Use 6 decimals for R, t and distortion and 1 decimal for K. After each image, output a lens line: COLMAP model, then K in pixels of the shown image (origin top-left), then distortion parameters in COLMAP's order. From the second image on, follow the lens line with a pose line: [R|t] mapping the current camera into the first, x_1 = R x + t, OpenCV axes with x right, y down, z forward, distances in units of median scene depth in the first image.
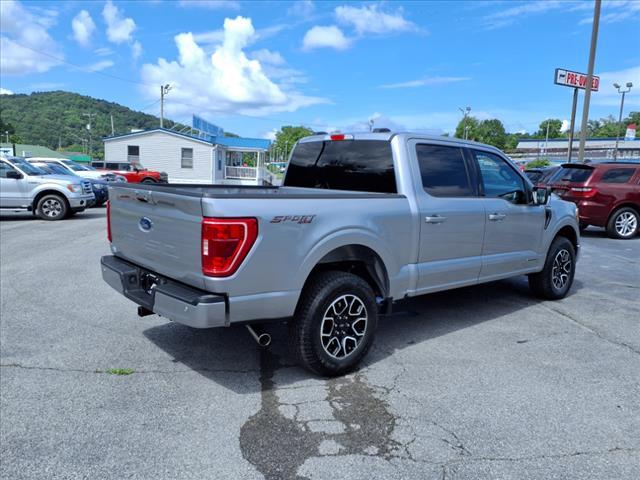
lens RADIAL K [[510.7, 0, 325.3], [0, 510.7, 241.2], [0, 0, 1]] dist [0.039191, -0.050861]
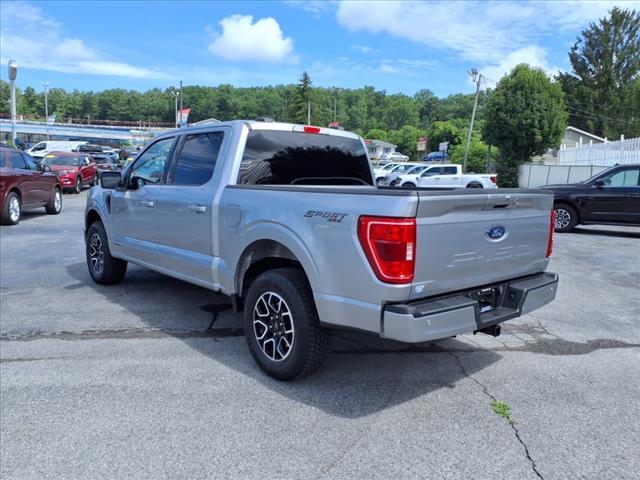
lens RADIAL K [[510.7, 0, 325.3], [0, 510.7, 241.0], [0, 0, 1]] dist [0.039191, -0.050861]
pose [[0.000328, -0.157847, 0.987463, -1.112009], [0.113025, 0.981142, 0.156799, -0.172731], [-0.993592, 0.111556, 0.018162, 1.157016]]
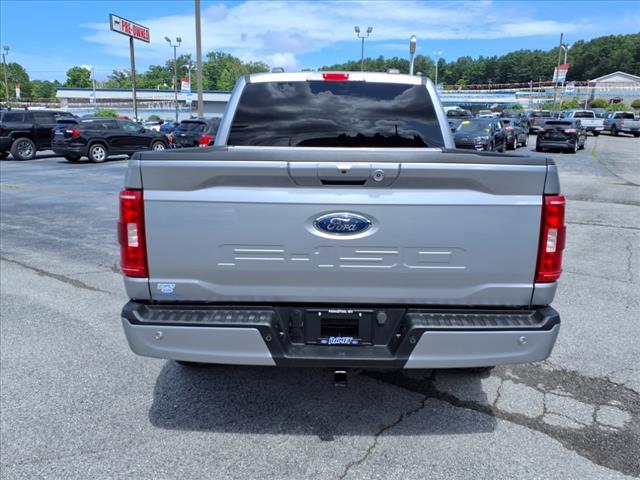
lens RADIAL K [[510.7, 0, 321.6], [0, 510.7, 240.3], [0, 0, 1]] dist [0.039191, -0.050861]
pose [[0.667173, -0.176847, 0.723605, -0.691660], [0.110809, 0.984164, 0.138359, -0.085138], [-0.736615, -0.012127, 0.676204, 0.583725]]
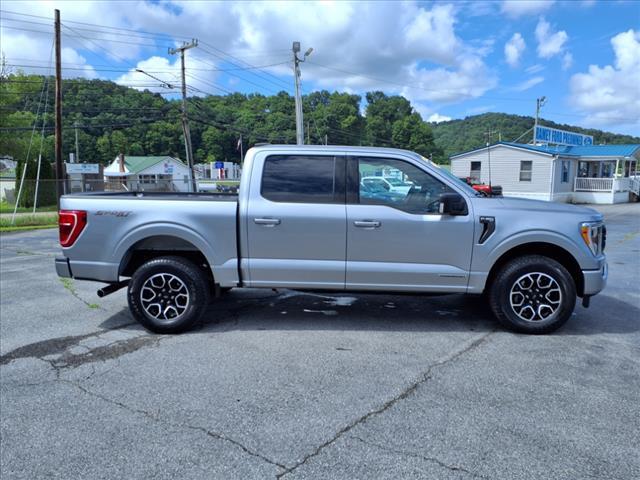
lens RADIAL K [[510.7, 0, 326.7], [0, 510.7, 239.5], [0, 0, 1]] dist [0.039191, -0.050861]
pose [[0.724744, 0.054753, -0.686839, 1.153268], [-0.076265, 0.997087, -0.000989, -0.012488], [0.684785, 0.053099, 0.726808, 0.291180]]
